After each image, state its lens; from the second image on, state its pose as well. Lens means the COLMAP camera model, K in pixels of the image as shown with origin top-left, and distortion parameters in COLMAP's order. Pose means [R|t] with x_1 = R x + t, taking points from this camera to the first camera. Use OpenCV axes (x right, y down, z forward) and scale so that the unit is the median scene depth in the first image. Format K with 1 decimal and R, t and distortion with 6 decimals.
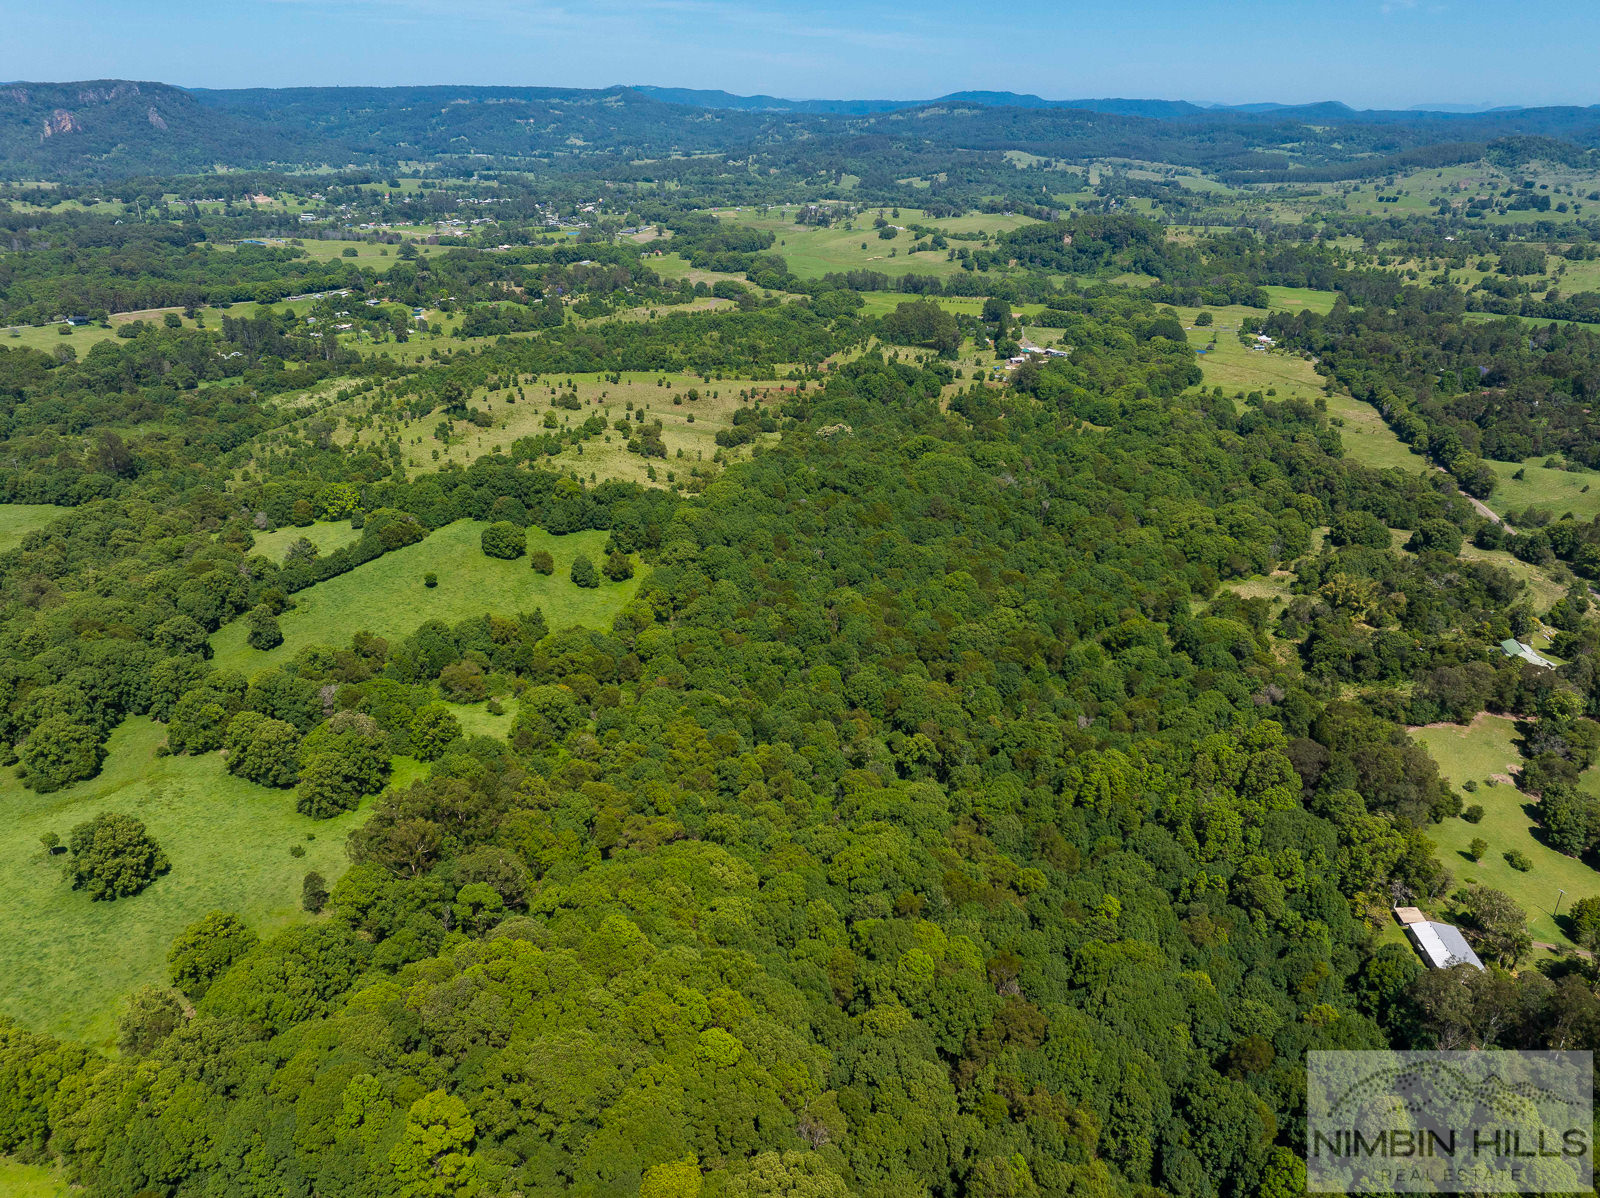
lens RADIAL K [[1127.1, 0, 797.3], [0, 1127.1, 595.0], [0, 0, 1]] dist [-0.054096, 0.026887]
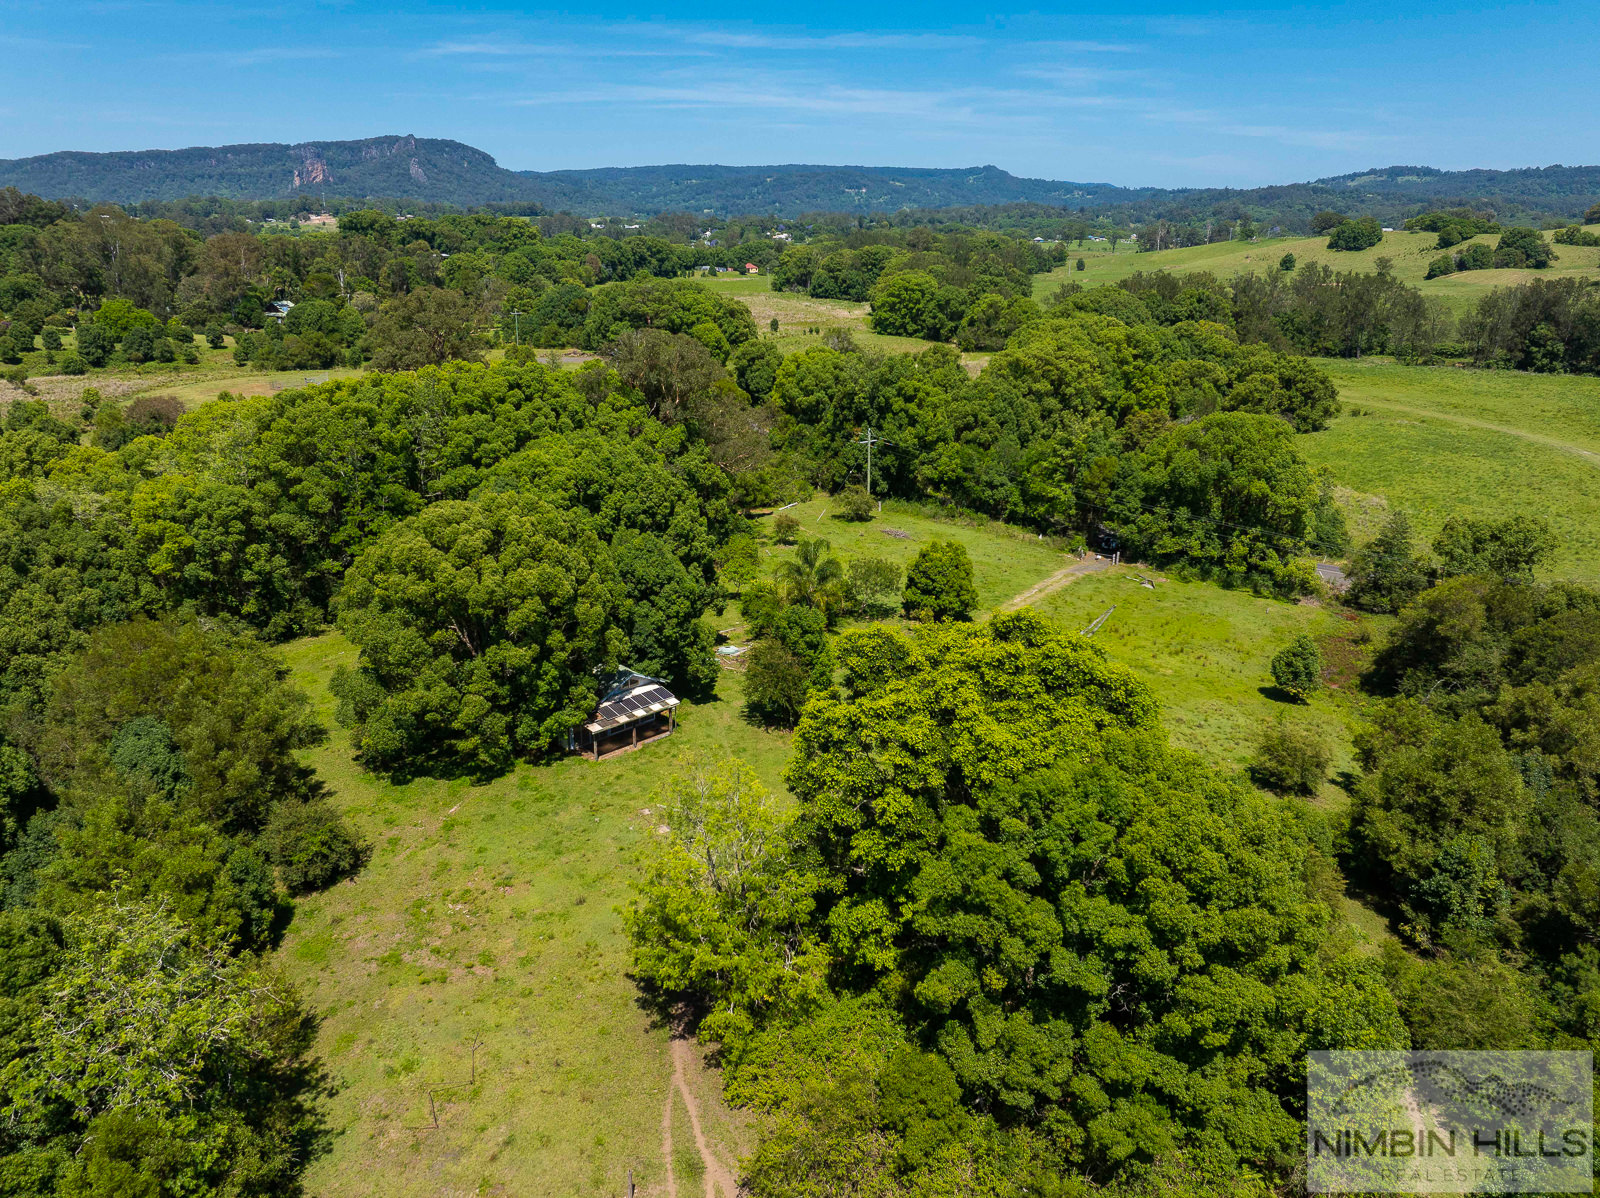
lens RADIAL K [[1127.1, 0, 803.7], [0, 1127.1, 595.6], [0, 0, 1]] dist [-0.054096, 0.026887]
pose [[0.948956, 0.093960, -0.301088, 0.032459], [-0.119620, 0.990494, -0.067910, -0.177682], [0.291845, 0.100460, 0.951175, 0.690296]]
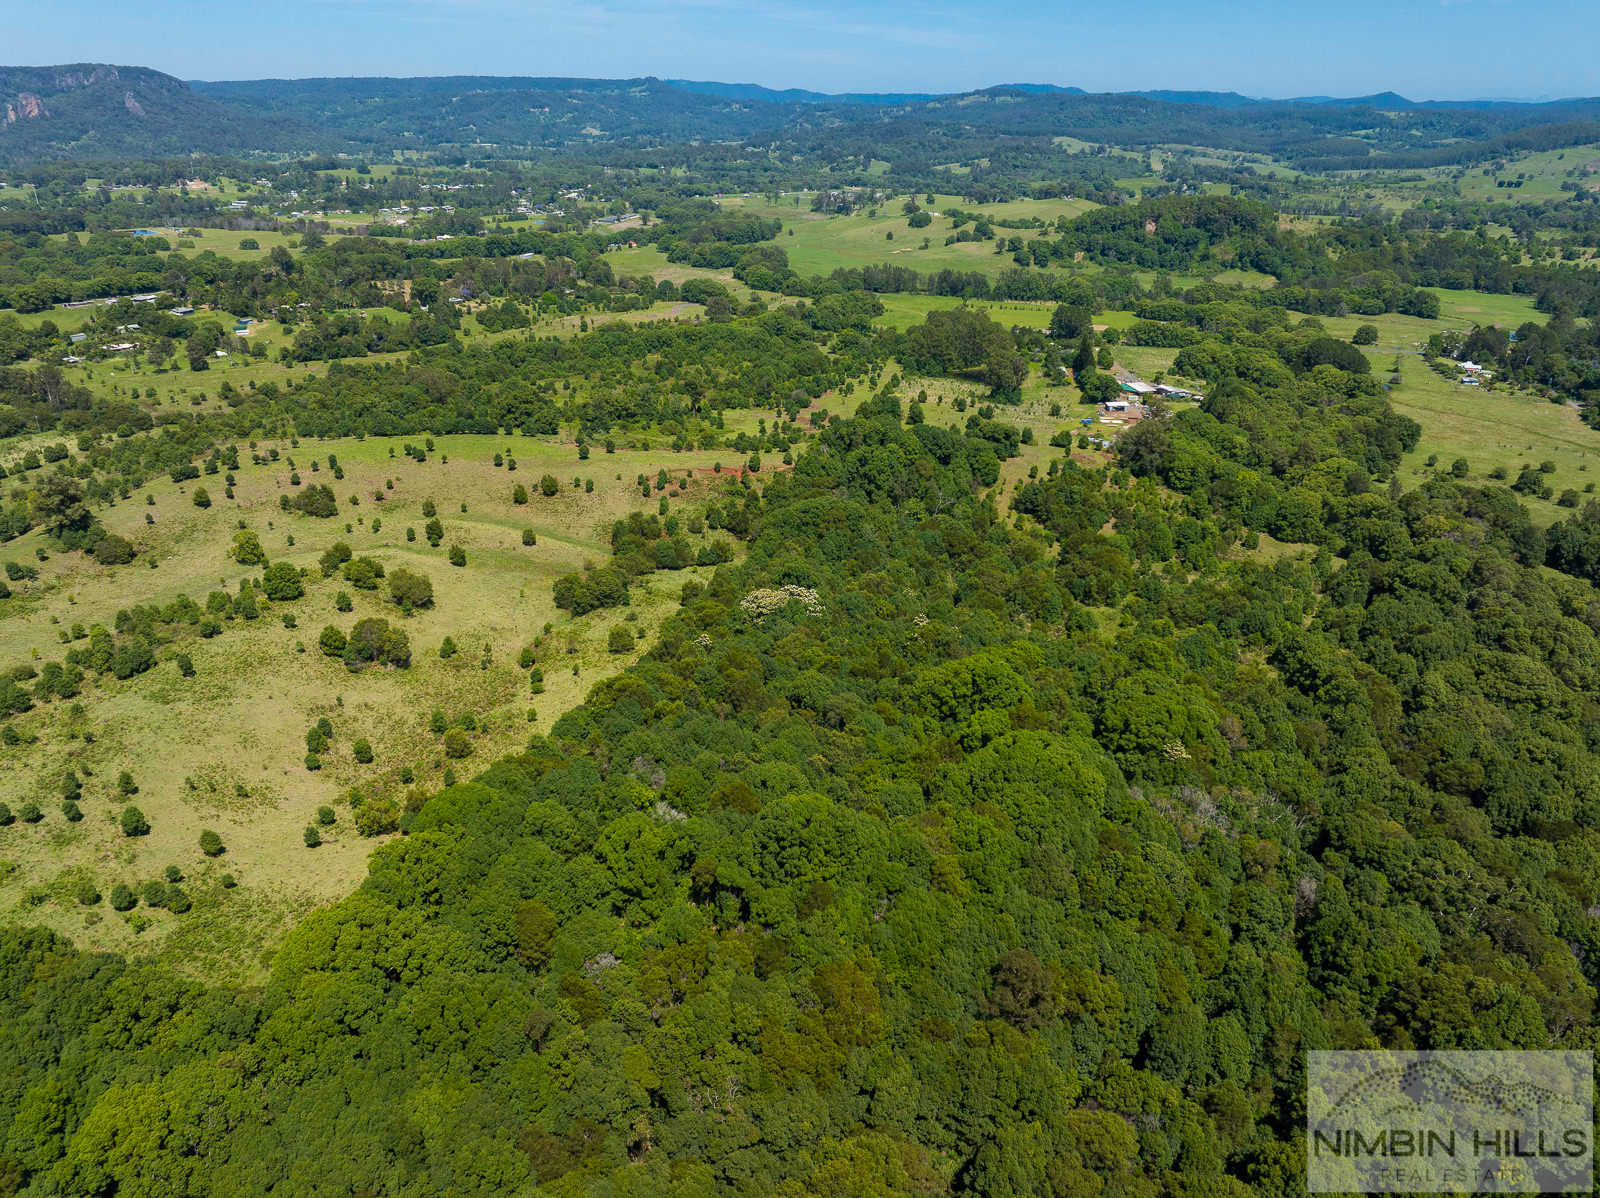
lens RADIAL K [[1127.1, 0, 797.8], [0, 1127.1, 593.4], [0, 0, 1]] dist [-0.054096, 0.026887]
pose [[0.999519, 0.008683, -0.029760, 0.022577], [-0.008687, 0.999962, -0.000011, -0.062084], [0.029759, 0.000270, 0.999557, 0.222151]]
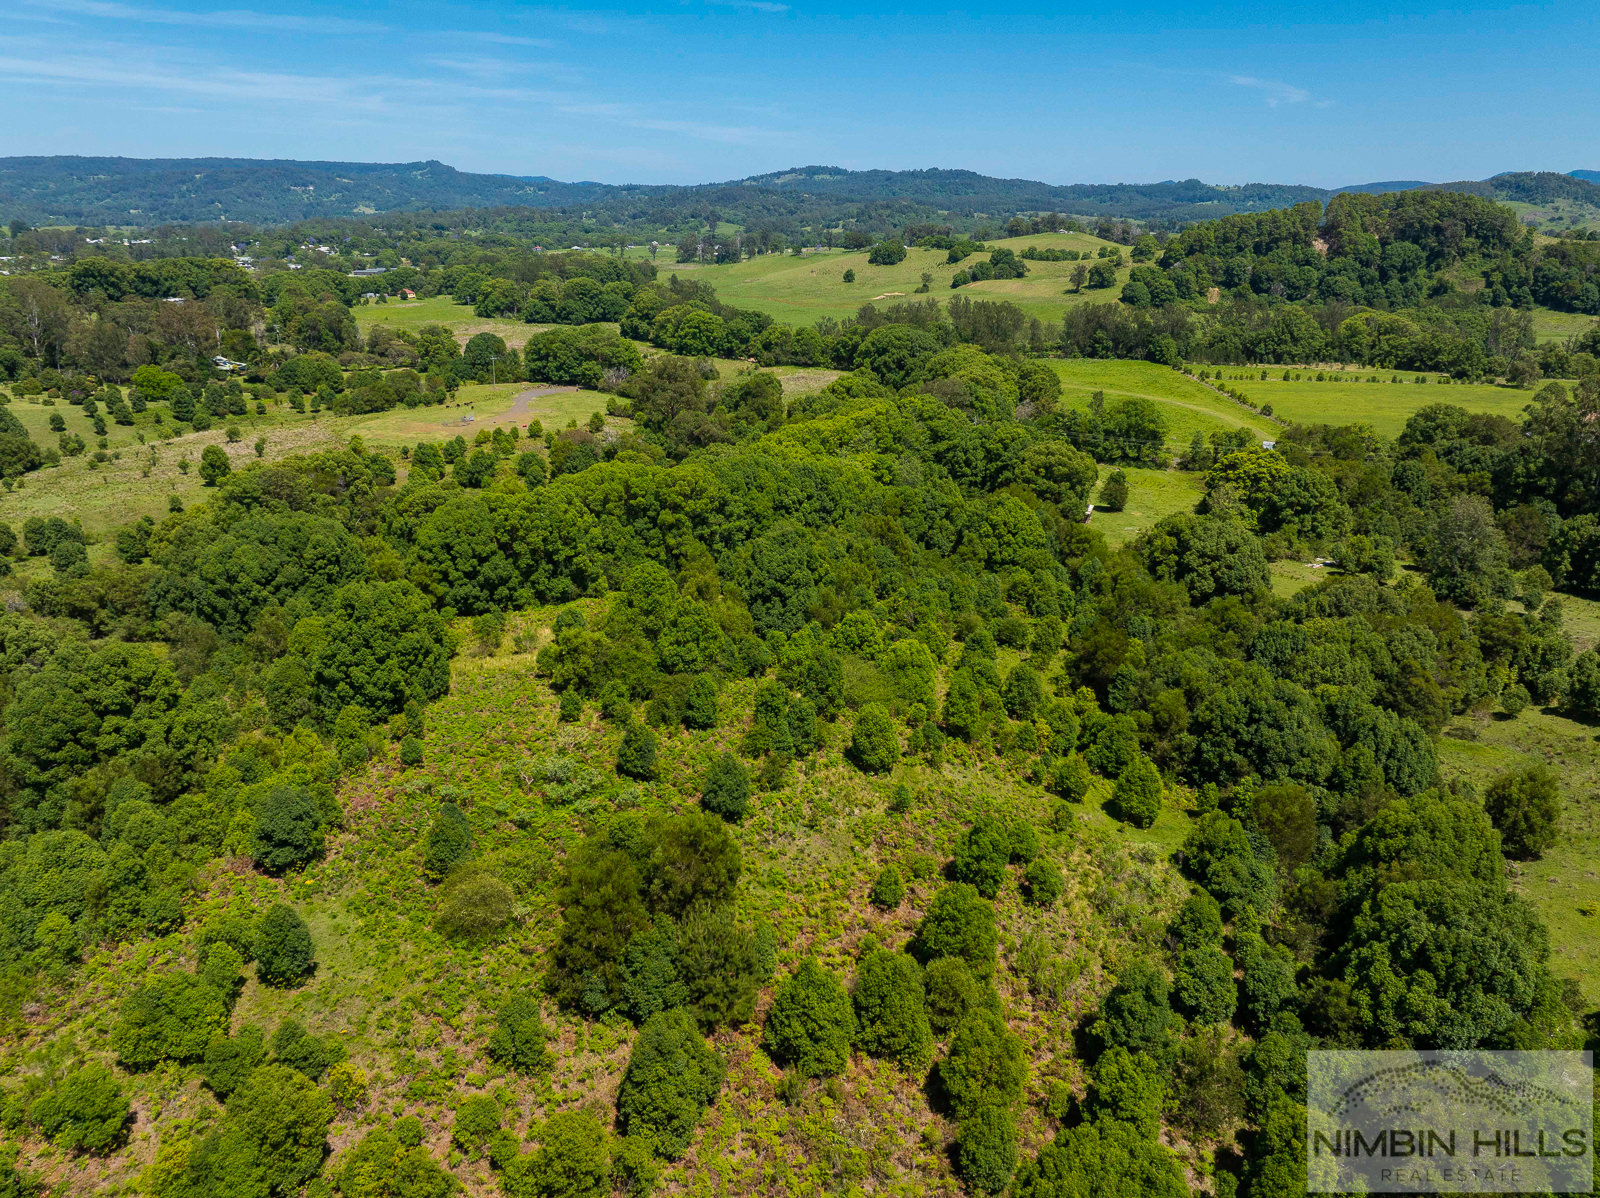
lens RADIAL K [[1127.1, 0, 801.5], [0, 1127.1, 591.0], [0, 0, 1]] dist [-0.054096, 0.026887]
pose [[0.988632, -0.051343, 0.141315, -0.041168], [0.062690, 0.995054, -0.077053, -0.157084], [-0.136660, 0.085036, 0.986961, 0.601829]]
